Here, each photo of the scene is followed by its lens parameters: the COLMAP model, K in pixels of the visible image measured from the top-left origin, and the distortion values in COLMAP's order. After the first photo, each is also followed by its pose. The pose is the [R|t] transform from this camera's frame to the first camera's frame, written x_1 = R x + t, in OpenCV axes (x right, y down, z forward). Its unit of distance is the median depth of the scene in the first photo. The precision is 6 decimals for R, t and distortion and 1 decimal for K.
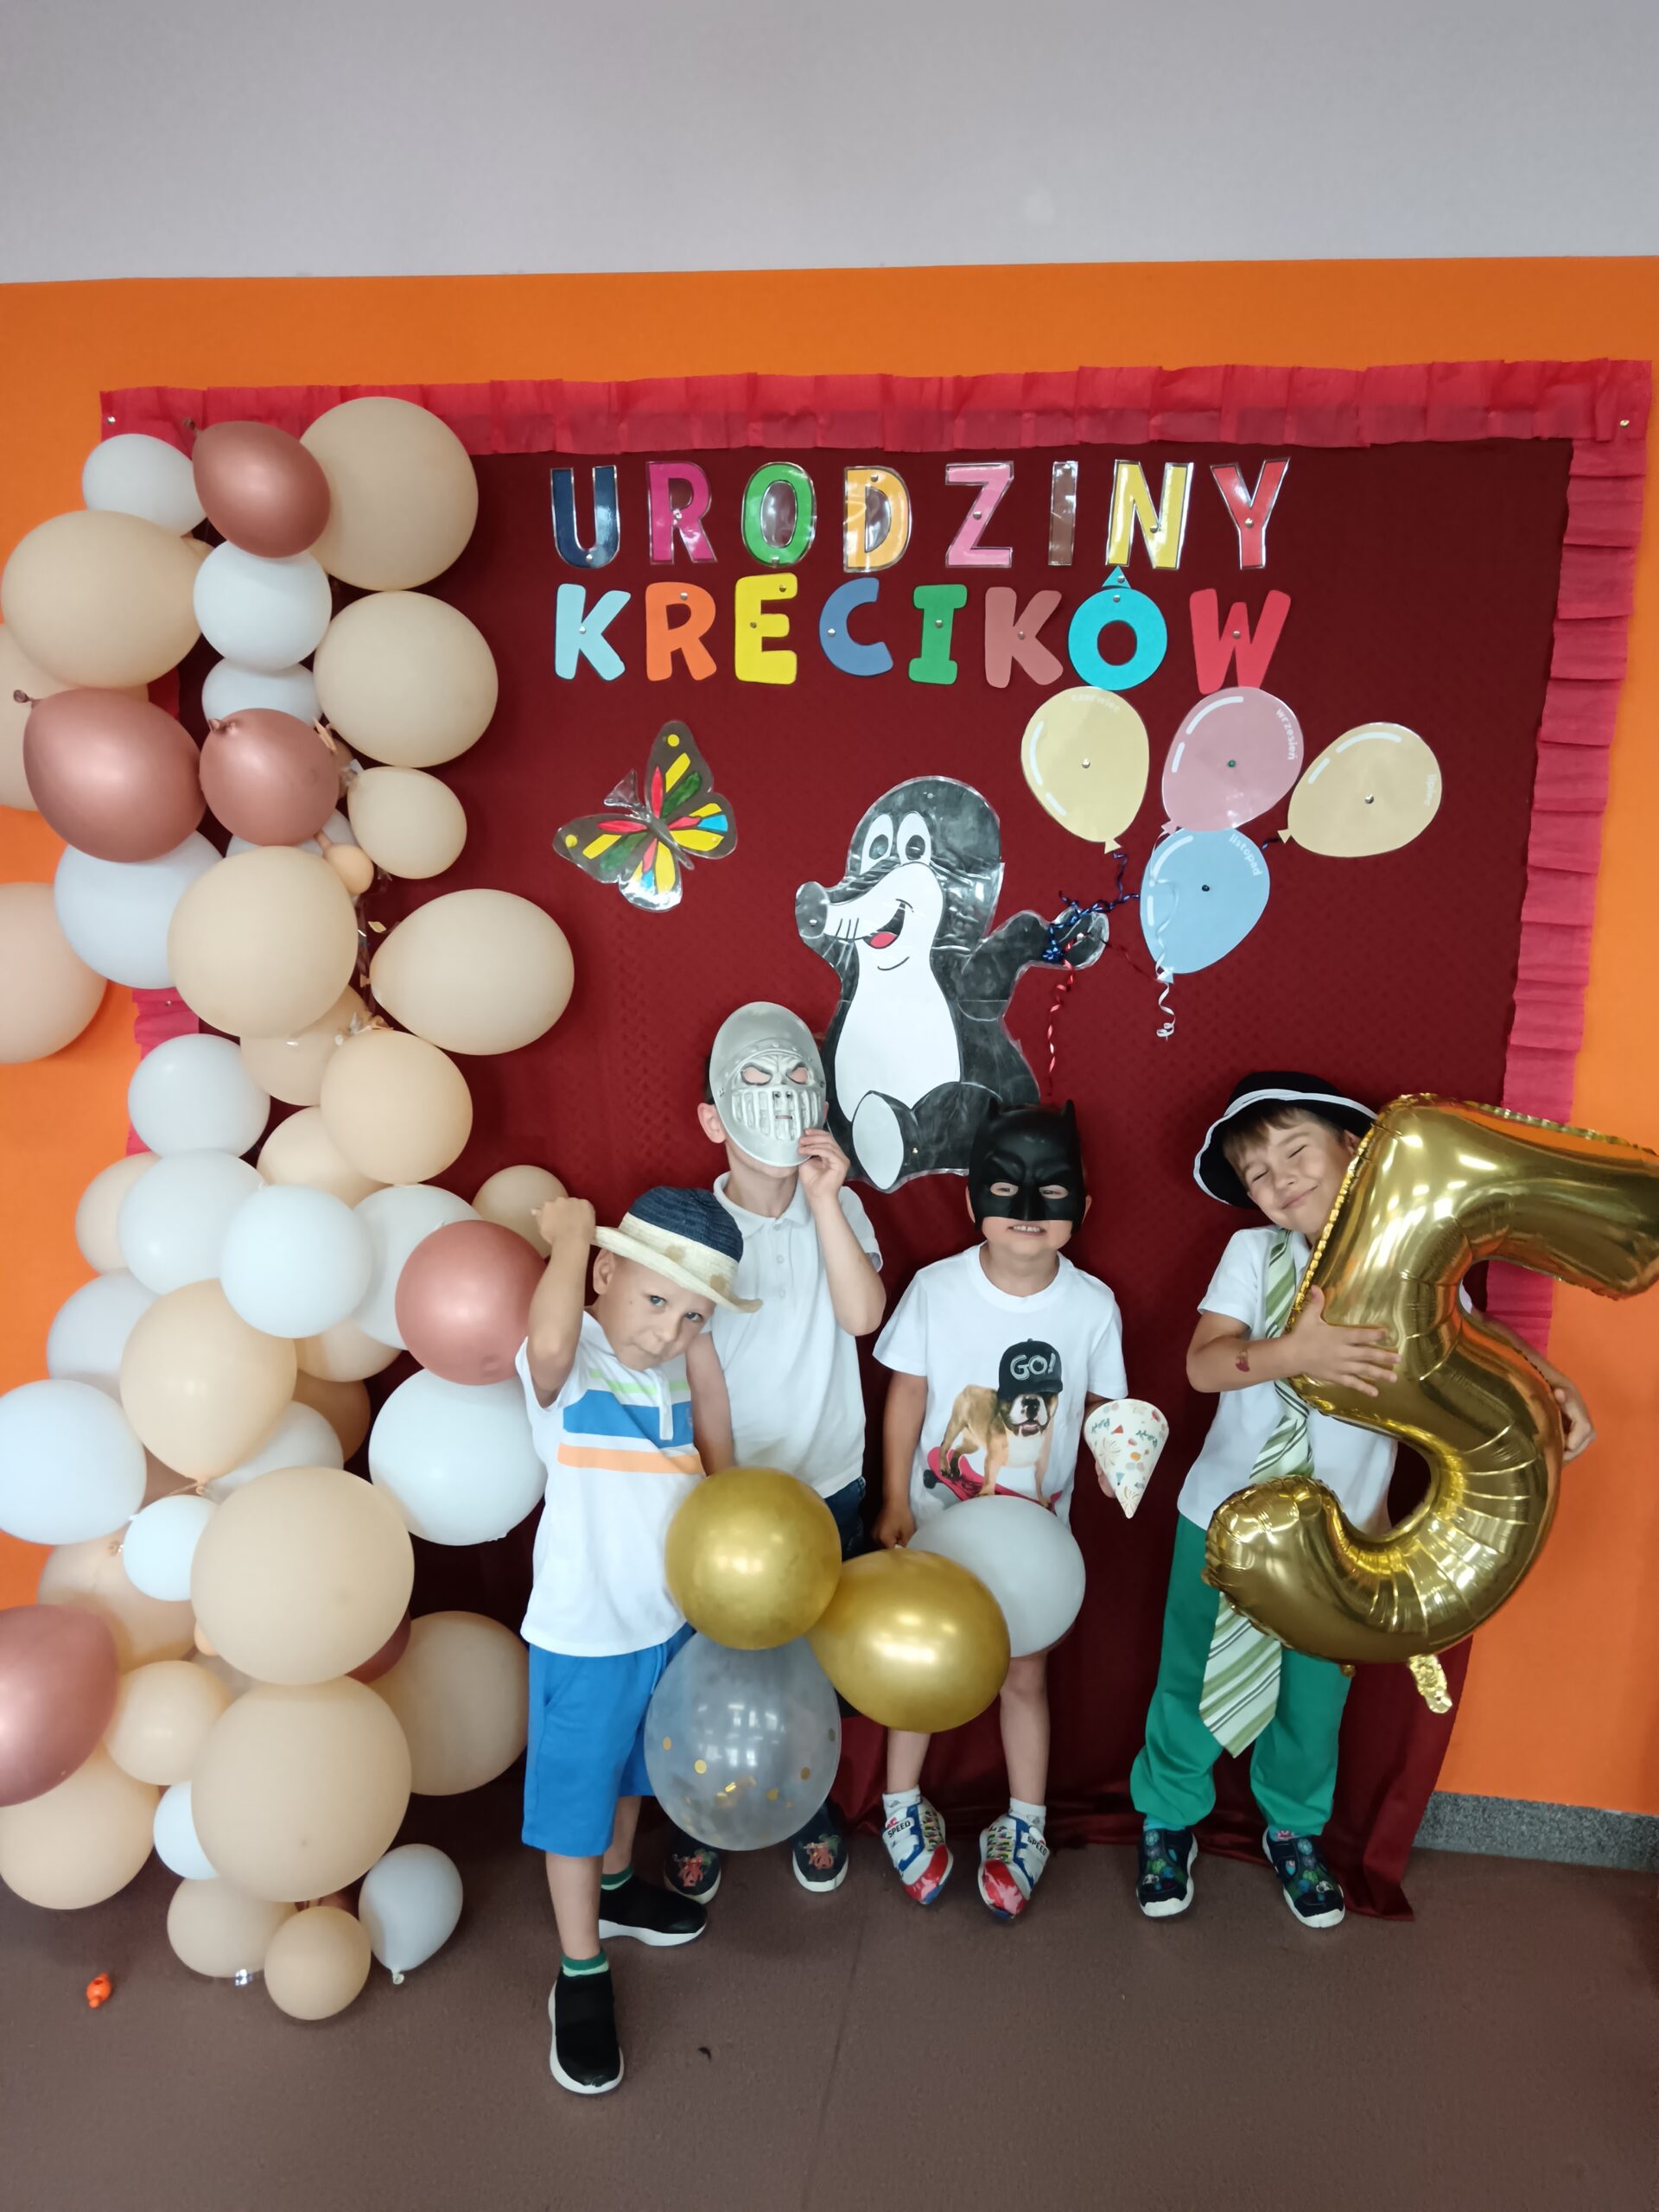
lens RADIAL K [[1738.4, 0, 843.5], [0, 1738.4, 1107.3], [0, 0, 1]] dist [0.007070, 0.000005]
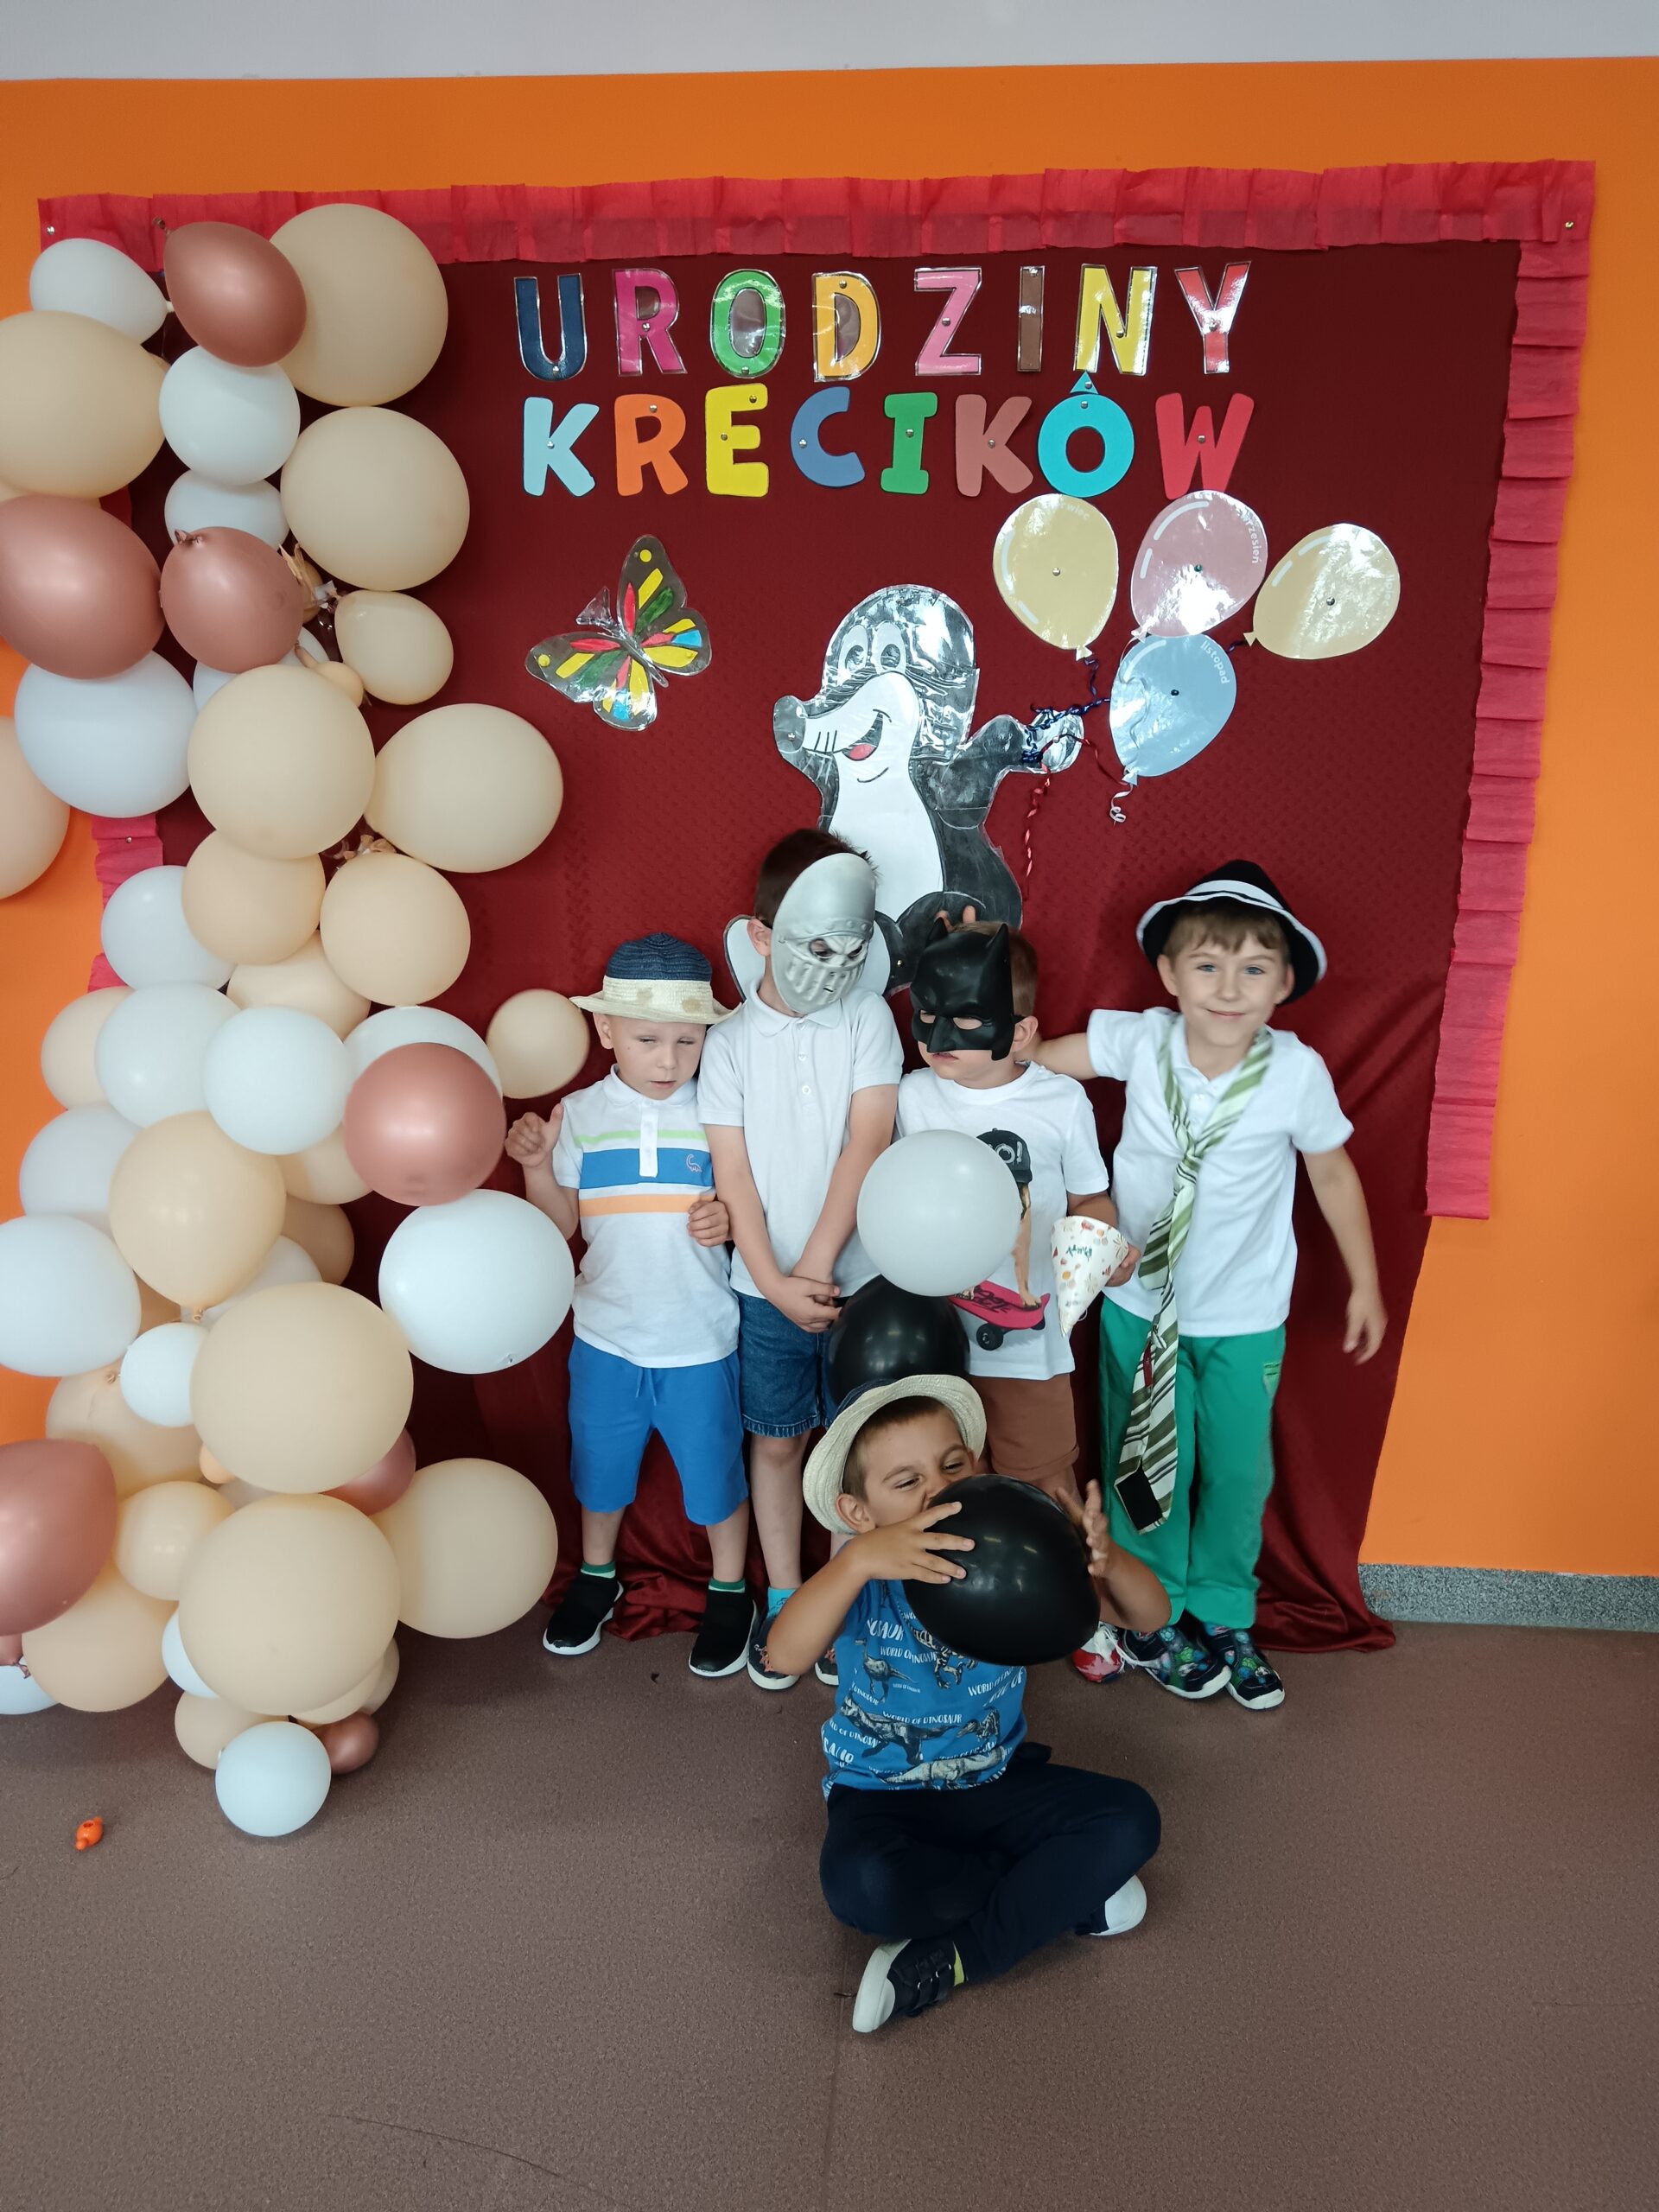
lens RADIAL K [[1738.4, 0, 856.6], [0, 1738.4, 1097.7], [0, 0, 1]] dist [0.007070, 0.000005]
pose [[0.996737, -0.031838, 0.074178, -0.063426], [0.029692, 0.999113, 0.029860, 0.077328], [-0.075063, -0.027560, 0.996798, -0.016813]]
